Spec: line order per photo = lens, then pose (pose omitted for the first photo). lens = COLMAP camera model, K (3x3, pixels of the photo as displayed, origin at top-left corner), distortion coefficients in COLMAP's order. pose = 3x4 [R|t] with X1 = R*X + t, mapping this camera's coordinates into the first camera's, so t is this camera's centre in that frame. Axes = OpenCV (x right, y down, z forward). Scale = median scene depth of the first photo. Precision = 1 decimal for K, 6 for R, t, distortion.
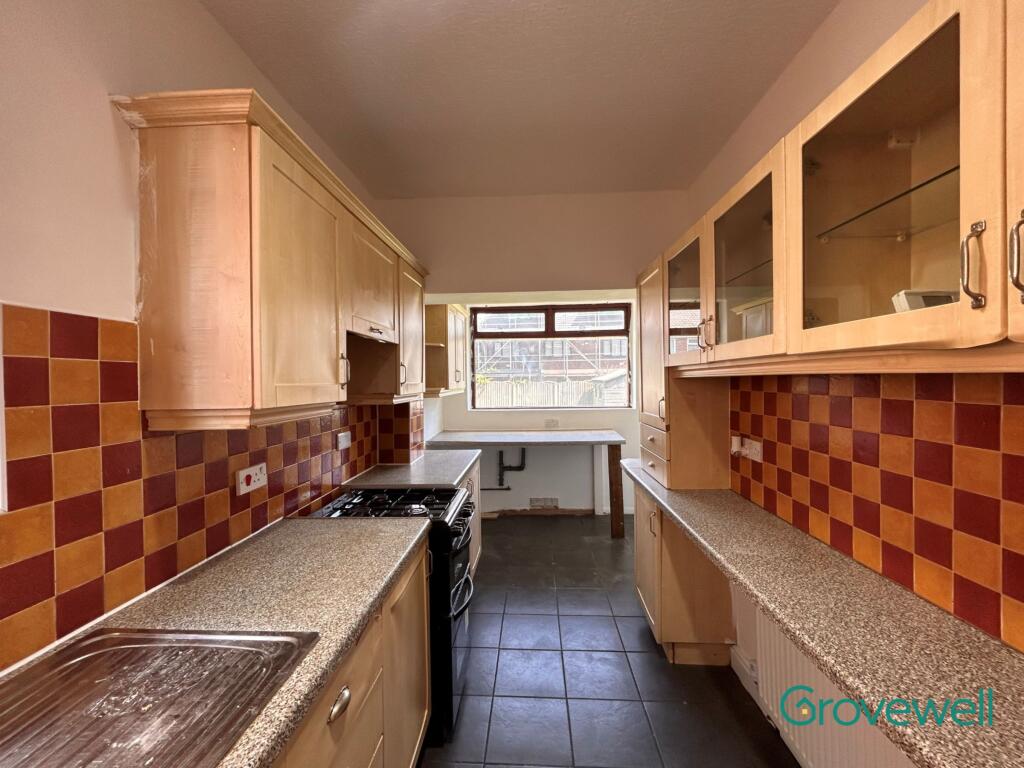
lens RADIAL K [[417.0, 0, 512.9], [0, 417.0, 382.3], [0, 0, 1]] dist [-0.003248, 0.004447]
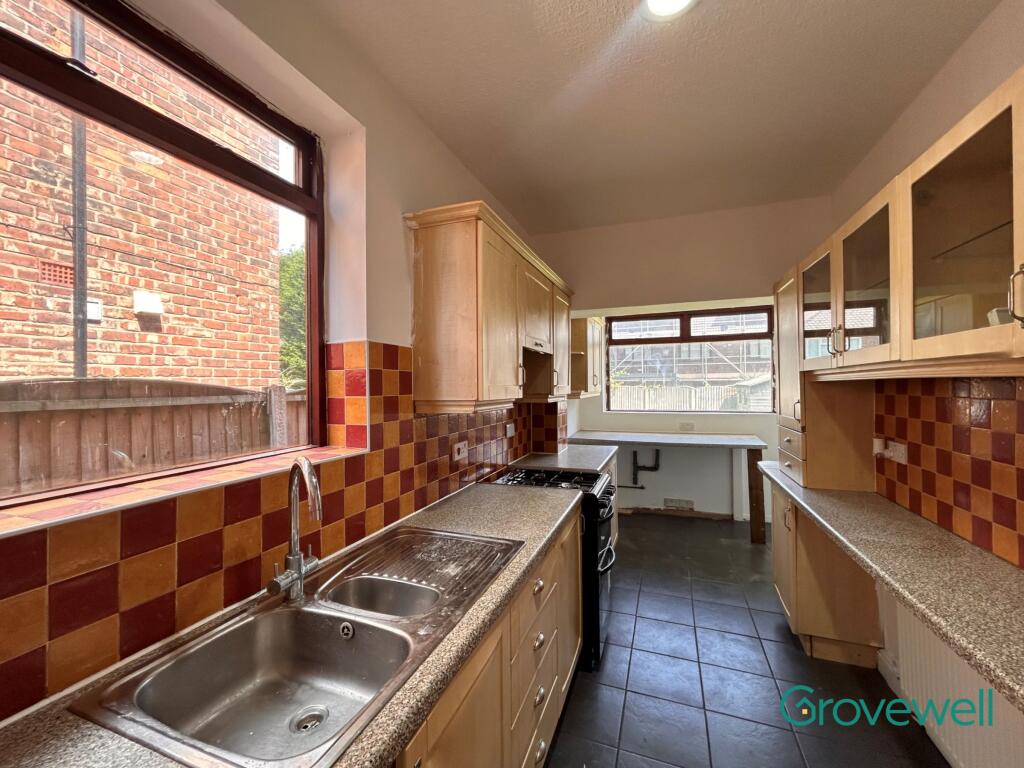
lens RADIAL K [[417.0, 0, 512.9], [0, 417.0, 382.3], [0, 0, 1]] dist [-0.003248, 0.004447]
pose [[0.953541, 0.001809, -0.301259, -0.013578], [-0.005067, 0.999937, -0.010036, 0.005467], [0.301222, 0.011096, 0.953490, -0.238496]]
